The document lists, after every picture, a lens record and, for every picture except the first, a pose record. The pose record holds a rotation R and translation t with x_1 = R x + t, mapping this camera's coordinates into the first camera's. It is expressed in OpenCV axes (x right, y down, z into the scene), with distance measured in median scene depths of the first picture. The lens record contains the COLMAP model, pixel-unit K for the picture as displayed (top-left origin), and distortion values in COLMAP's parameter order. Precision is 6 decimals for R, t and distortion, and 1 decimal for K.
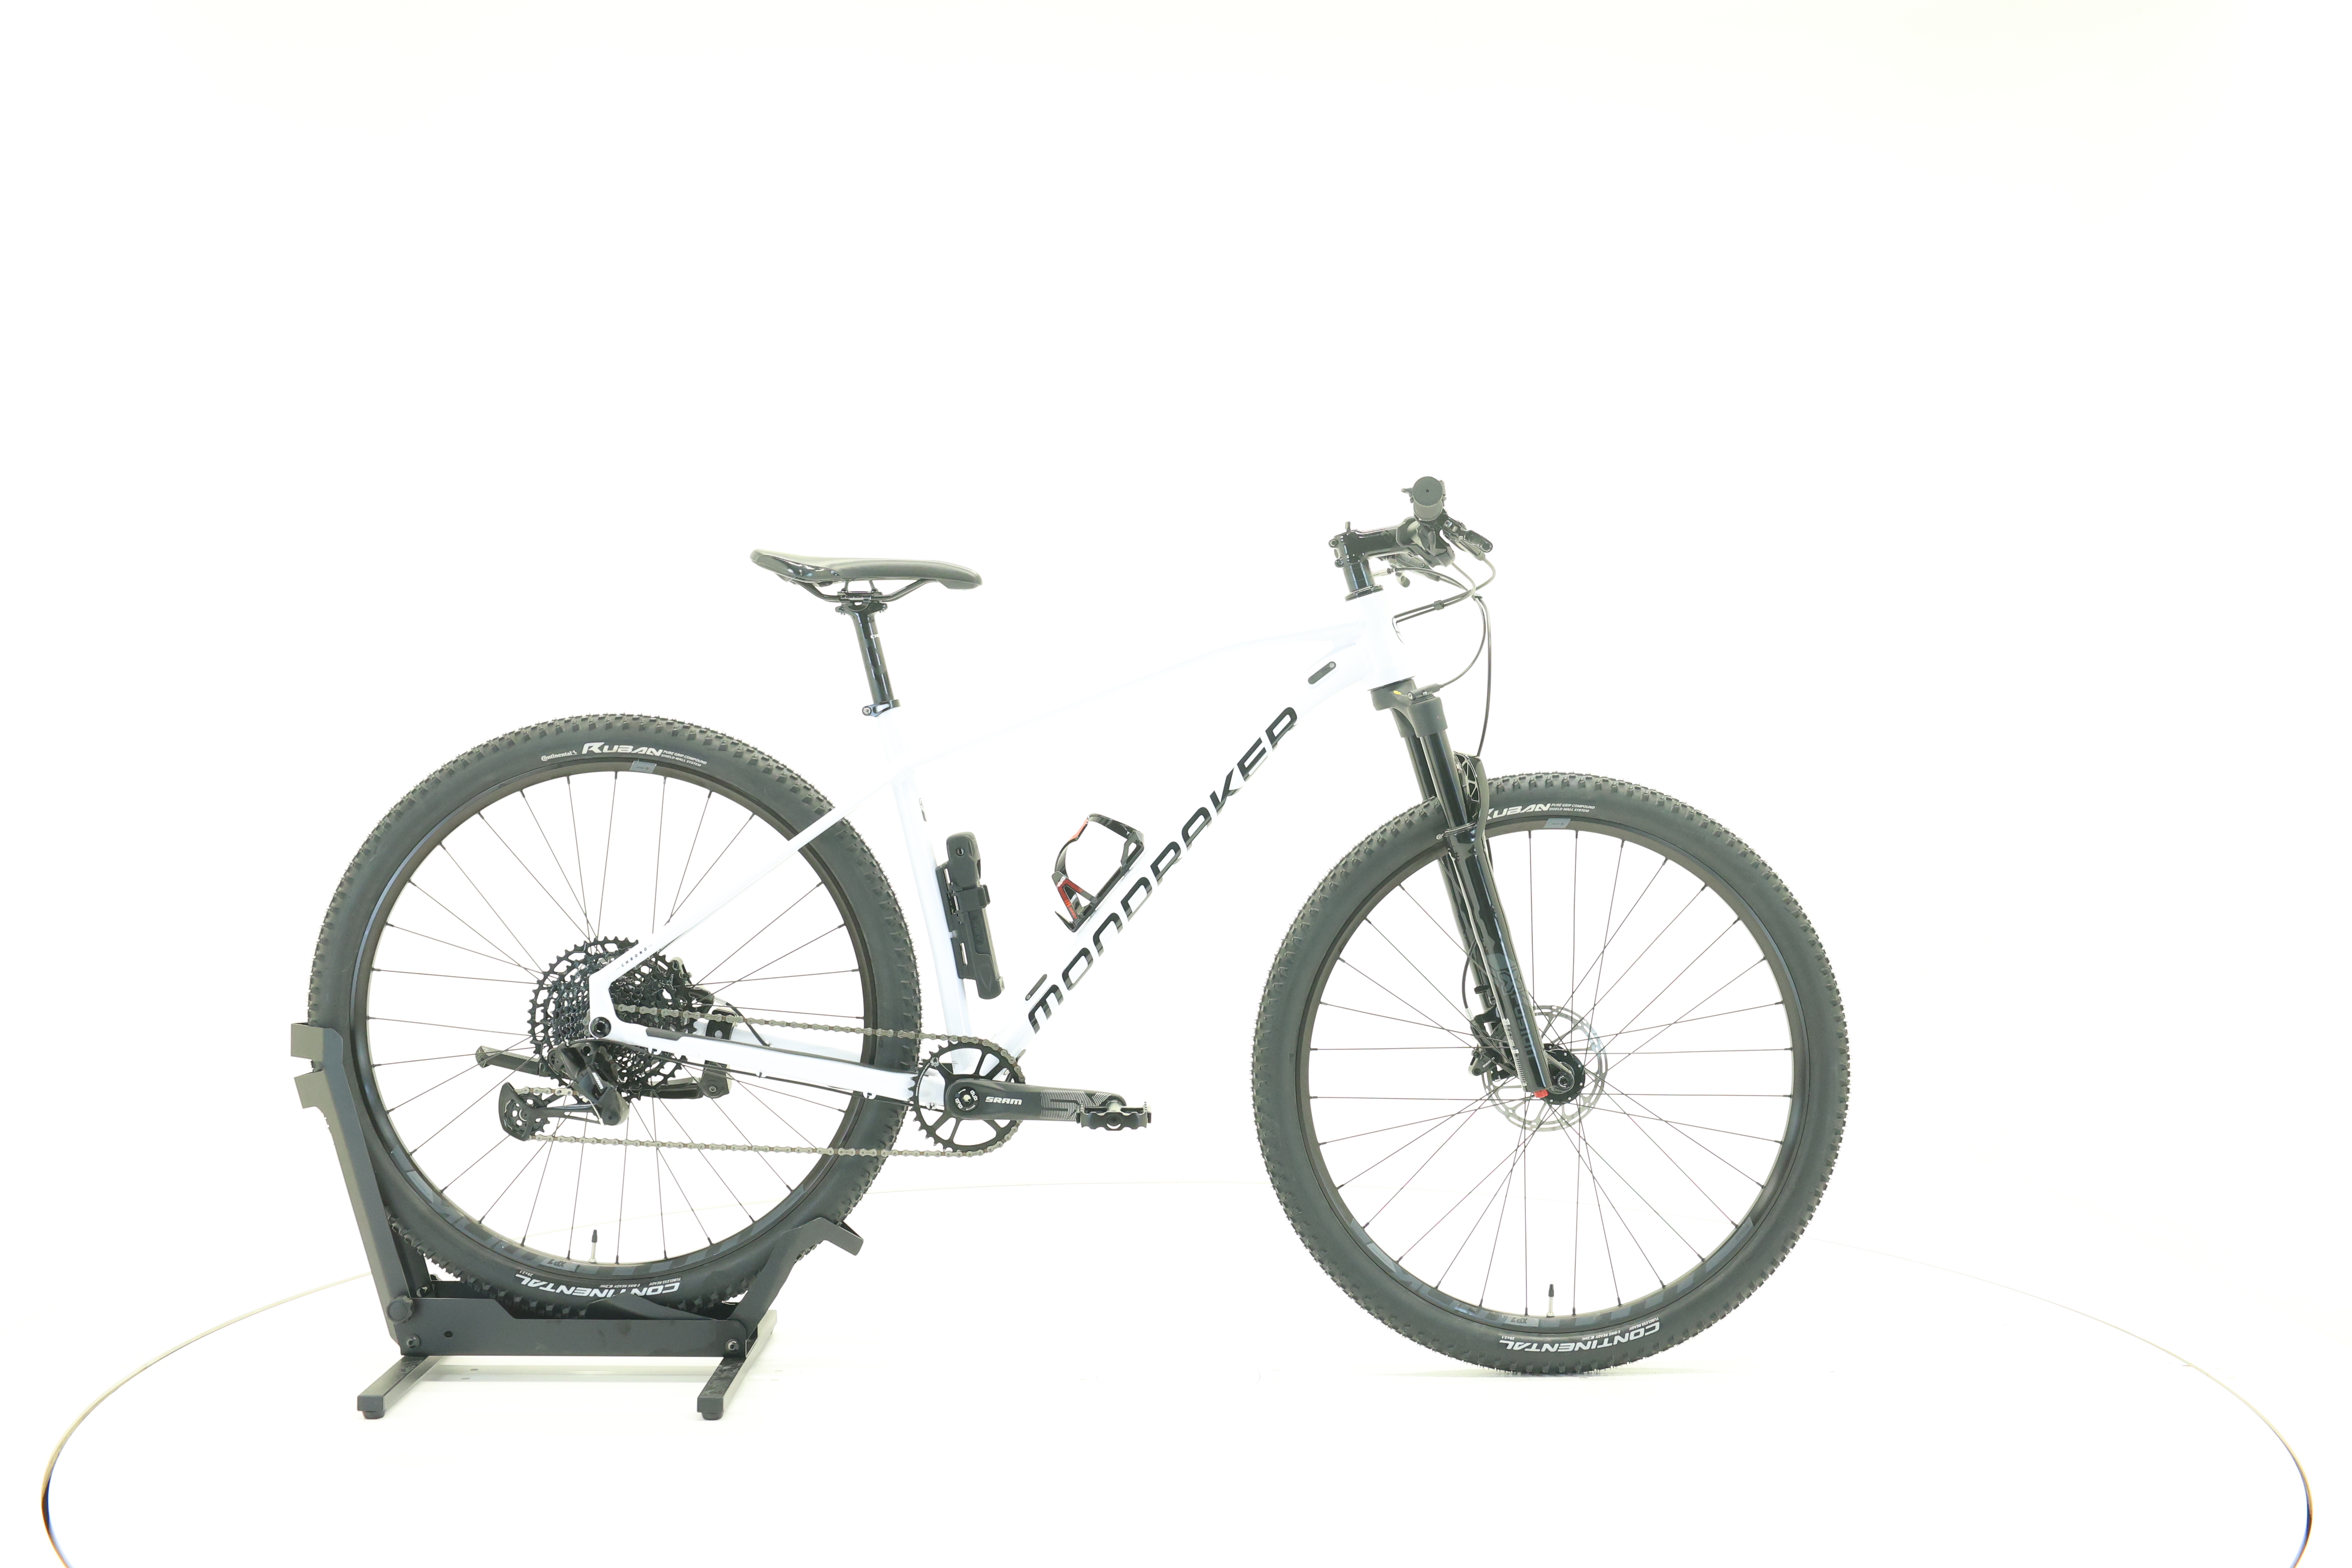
lens RADIAL K [[2460.3, 0, 1175.5], [0, 2460.3, 770.1], [0, 0, 1]] dist [-0.008238, 0.000000]
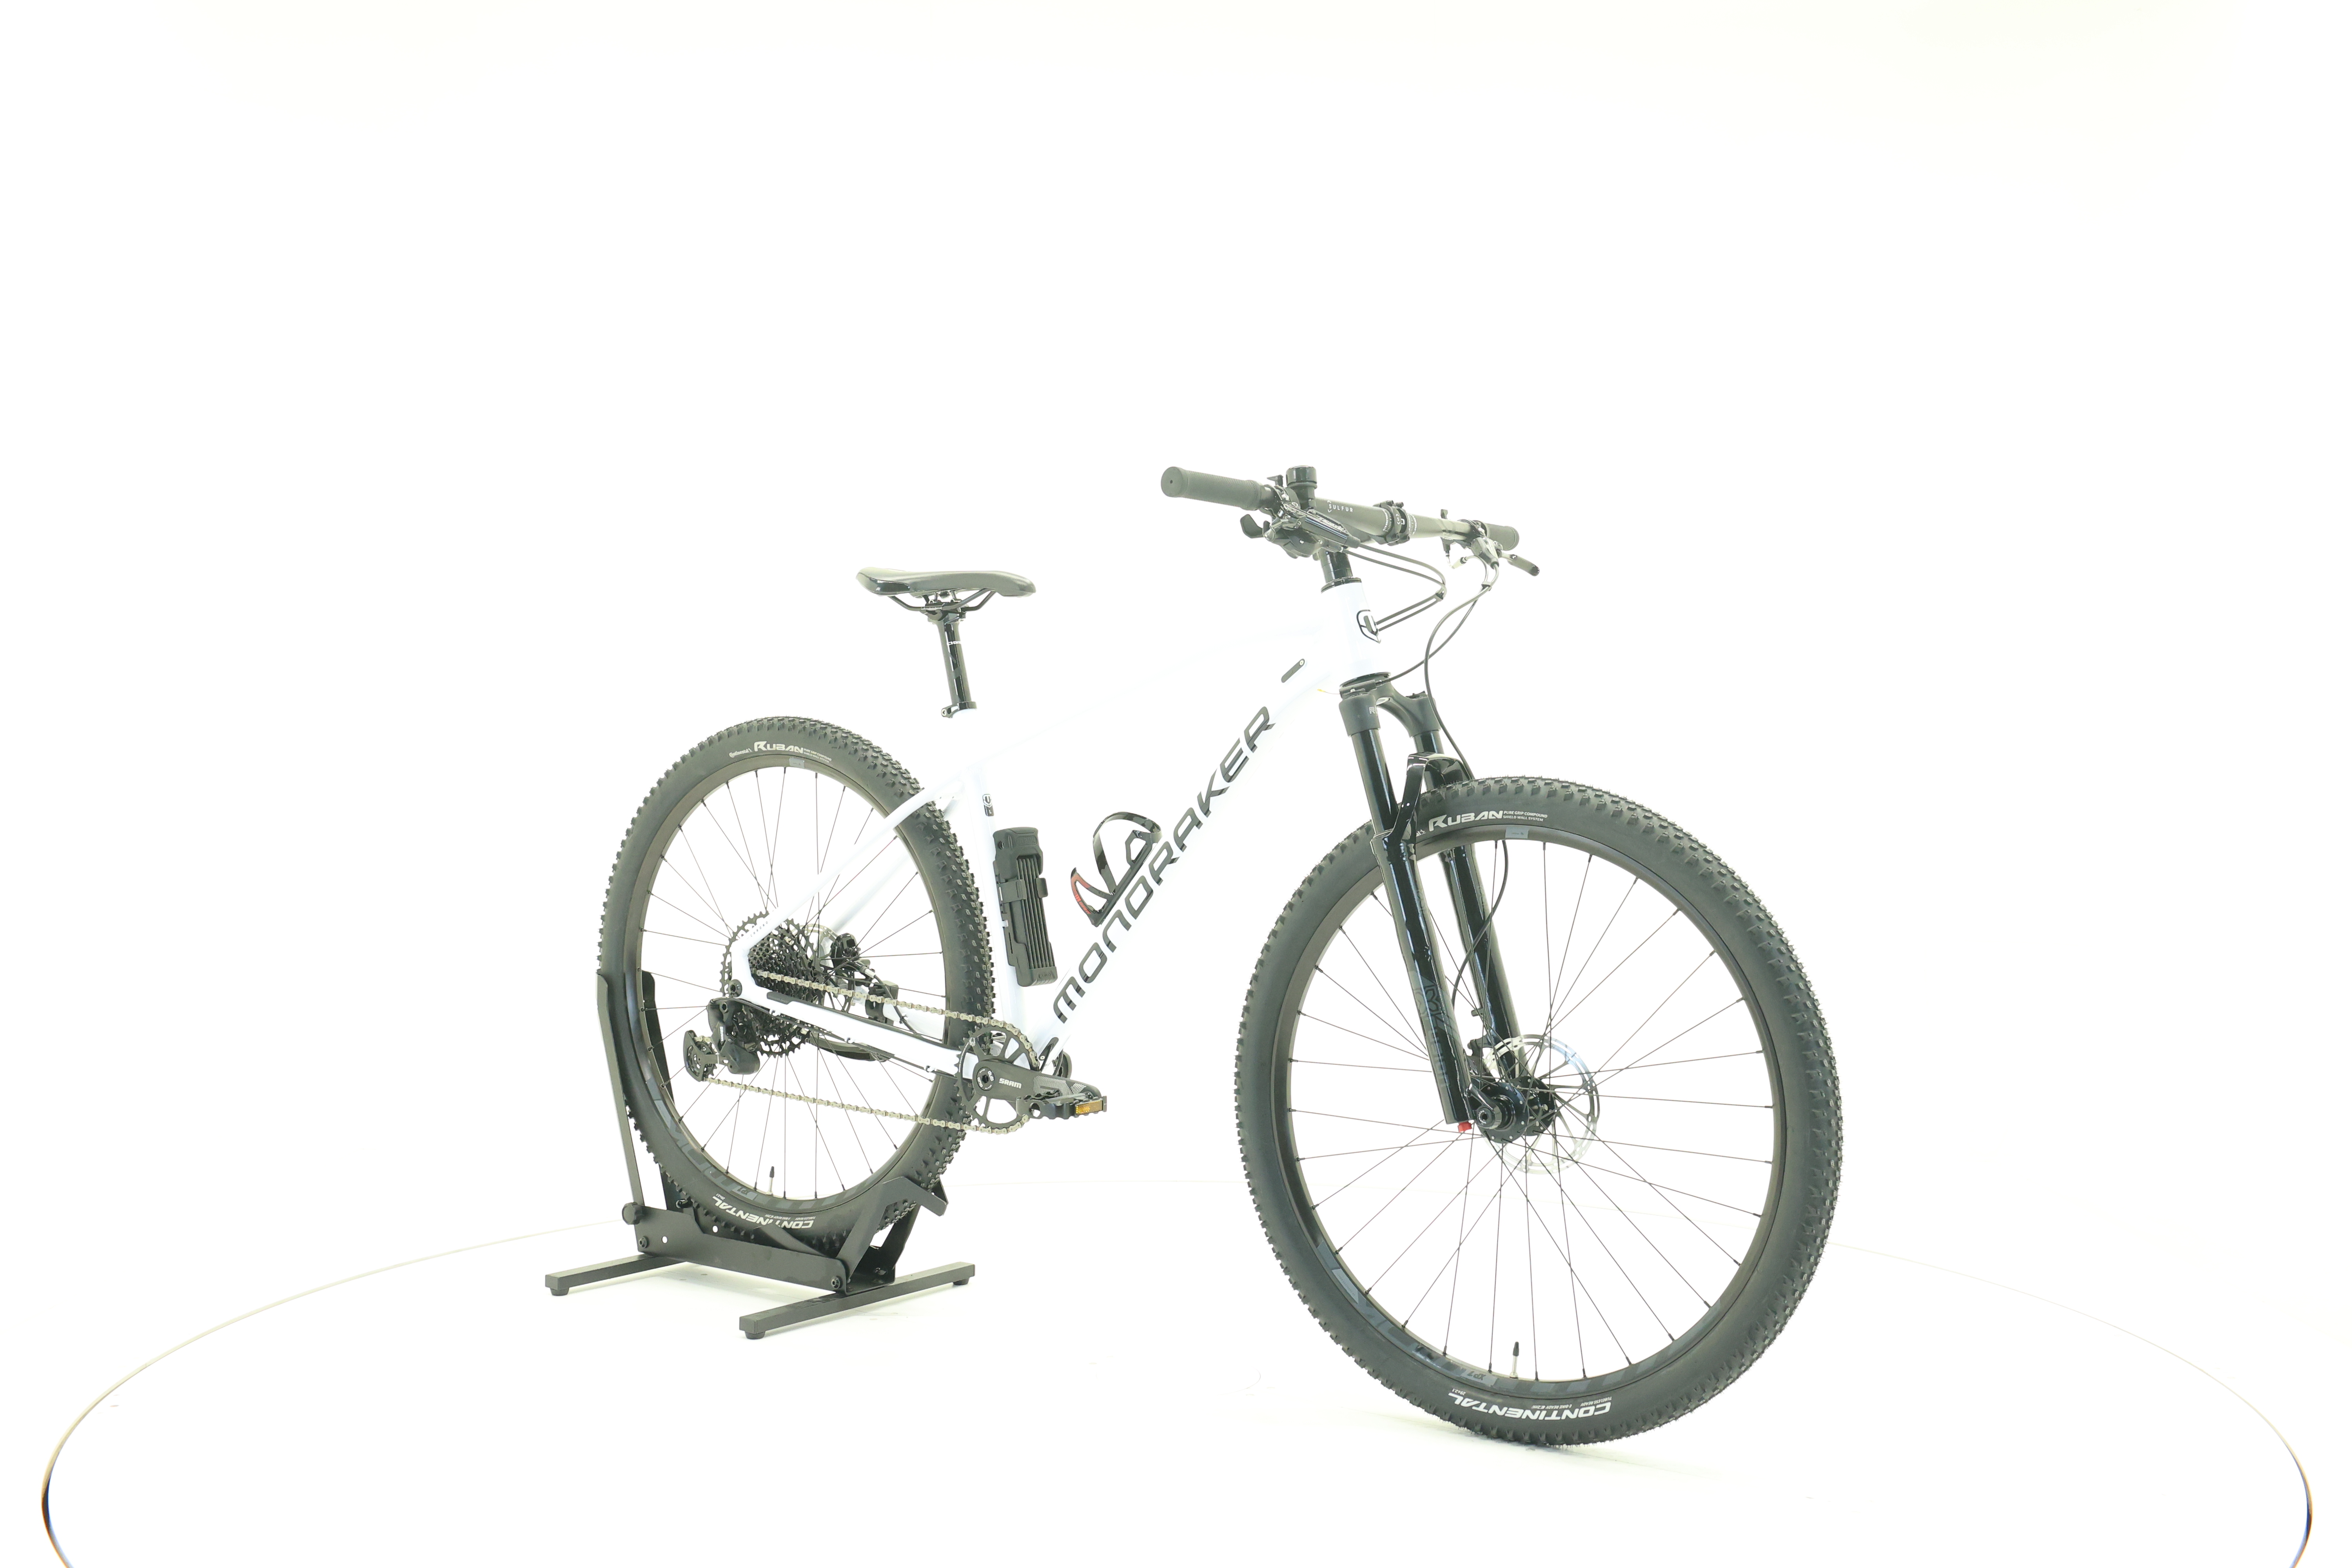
lens RADIAL K [[2460.3, 0, 1186.8], [0, 2460.3, 765.4], [0, 0, 1]] dist [-0.008238, 0.000000]
pose [[0.789775, 0.008251, -0.613341, 0.618526], [-0.010057, 0.999949, 0.000502, -0.002480], [0.613315, 0.005772, 0.789818, 0.212054]]
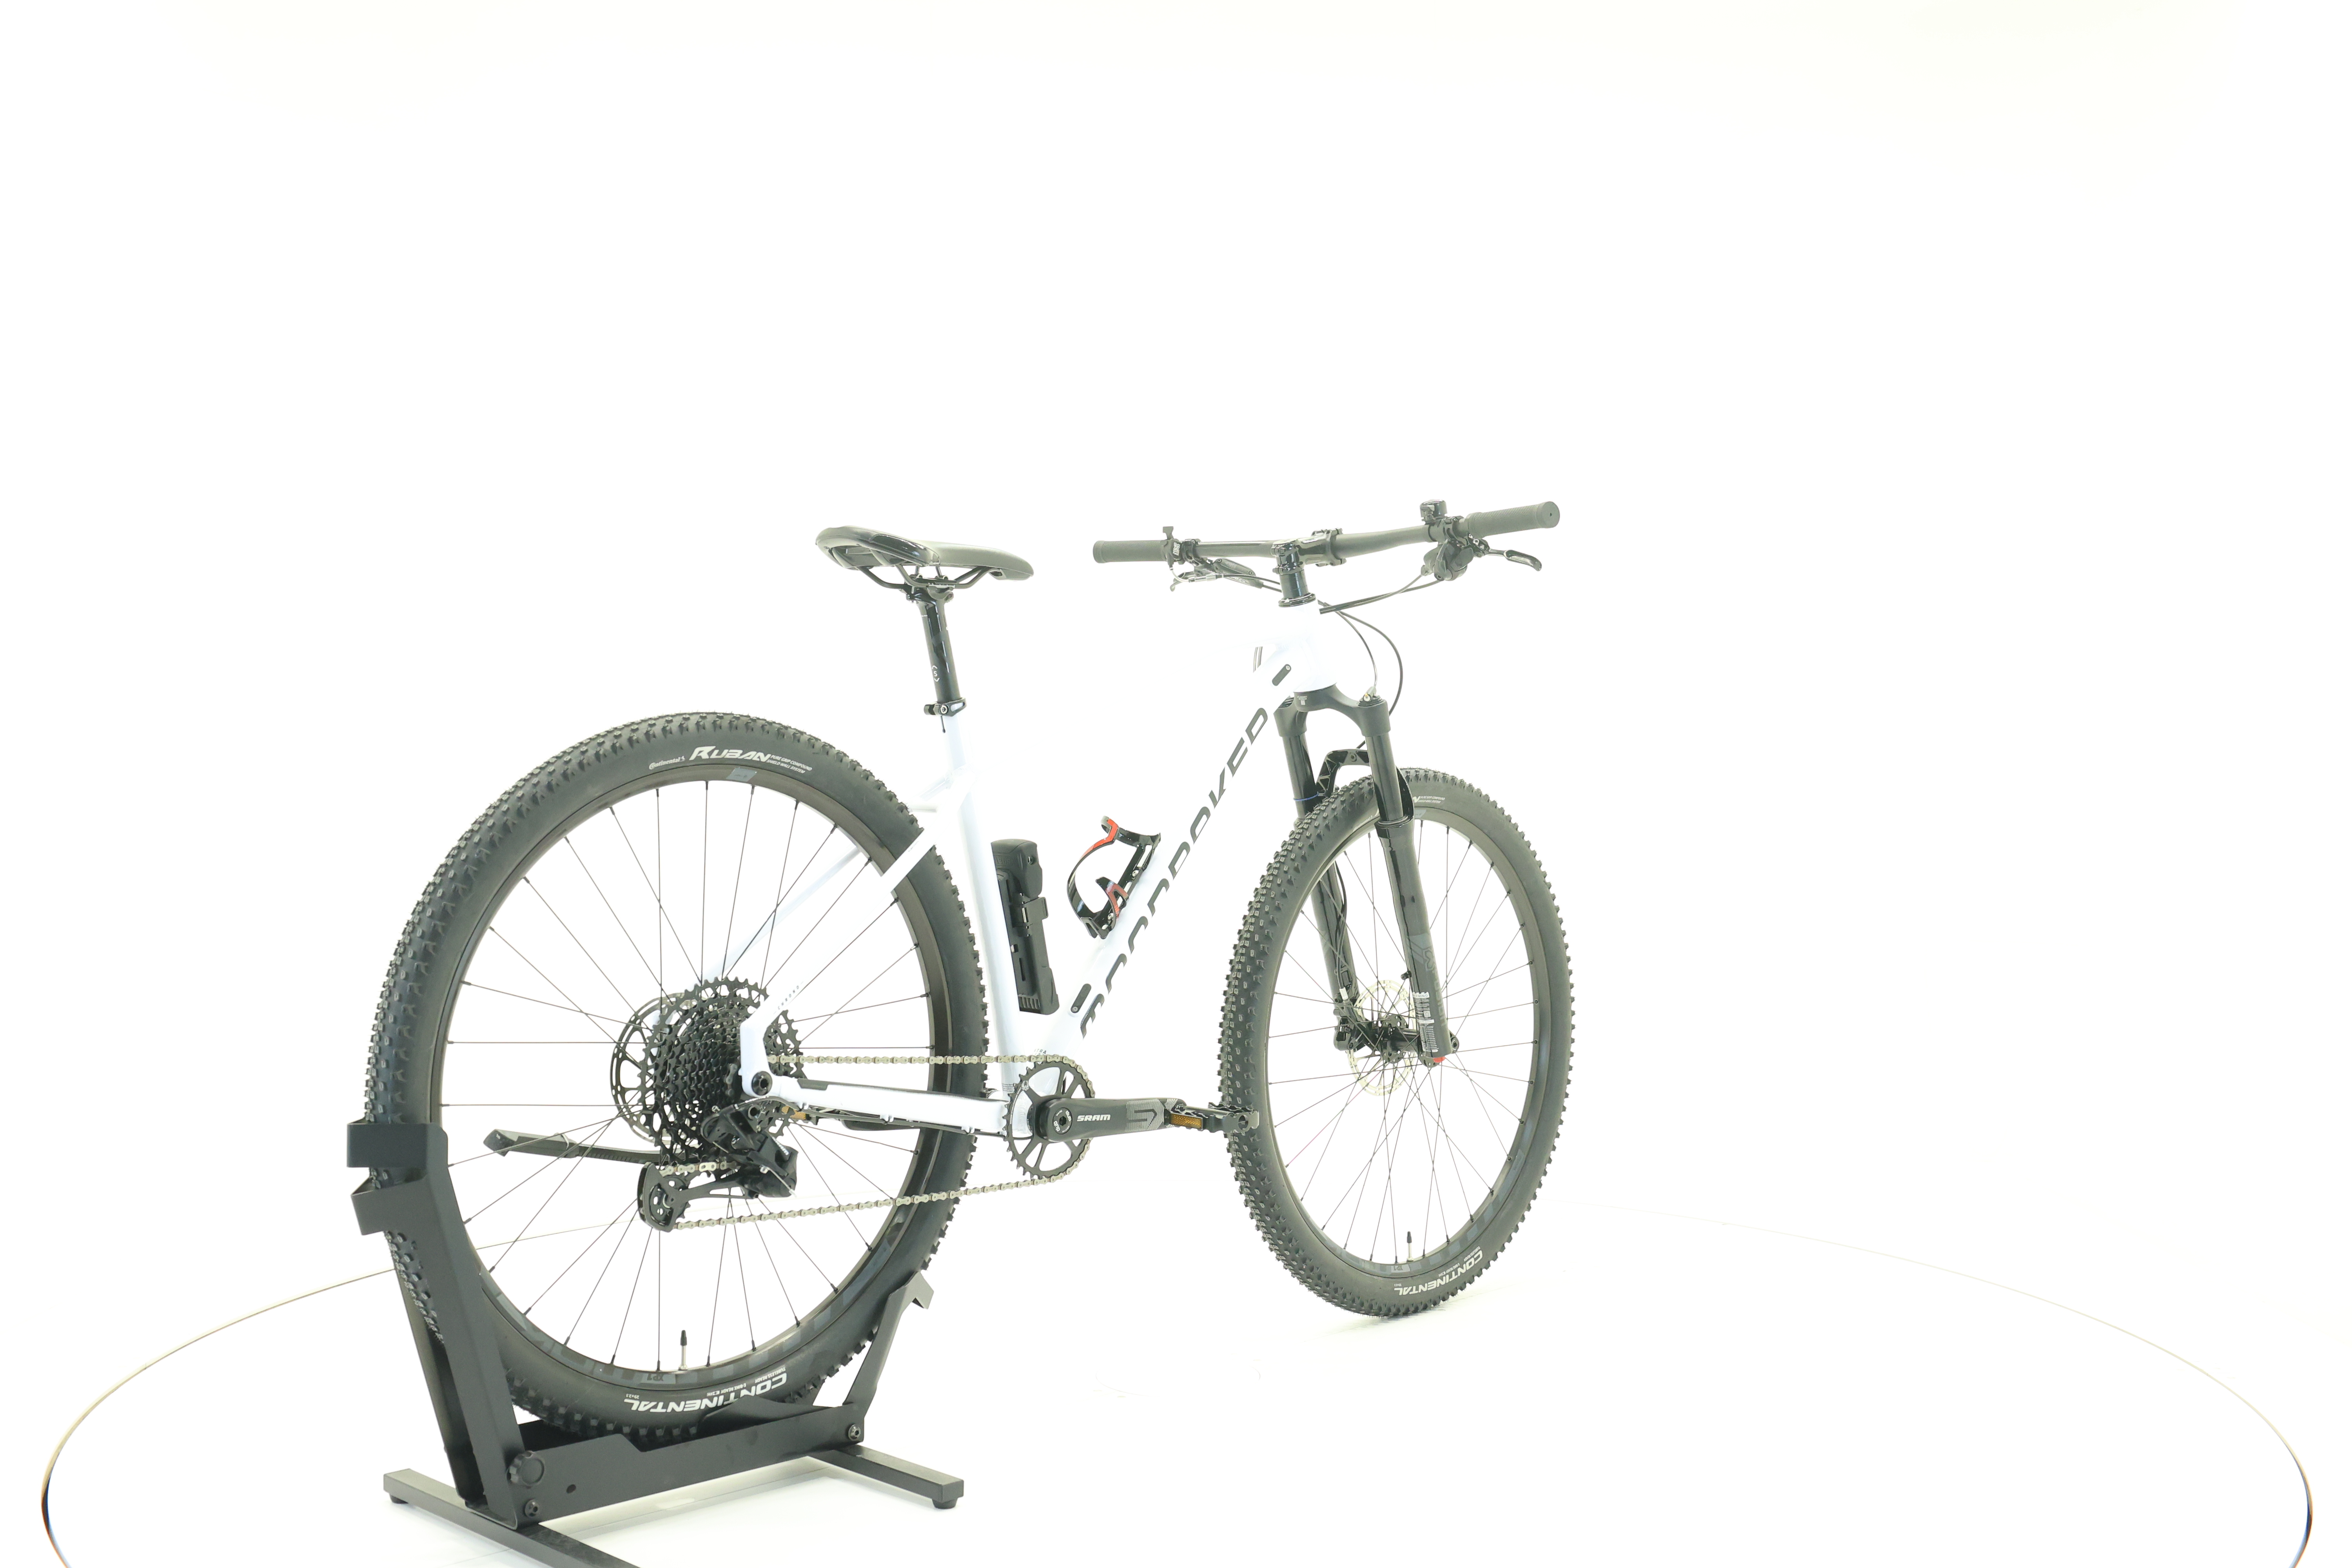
lens RADIAL K [[2460.3, 0, 1182.2], [0, 2460.3, 769.7], [0, 0, 1]] dist [-0.008238, 0.000000]
pose [[0.716047, -0.013448, 0.697922, -0.695845], [0.010924, 0.999908, 0.008060, -0.008080], [-0.697966, 0.001853, 0.716128, 0.284384]]
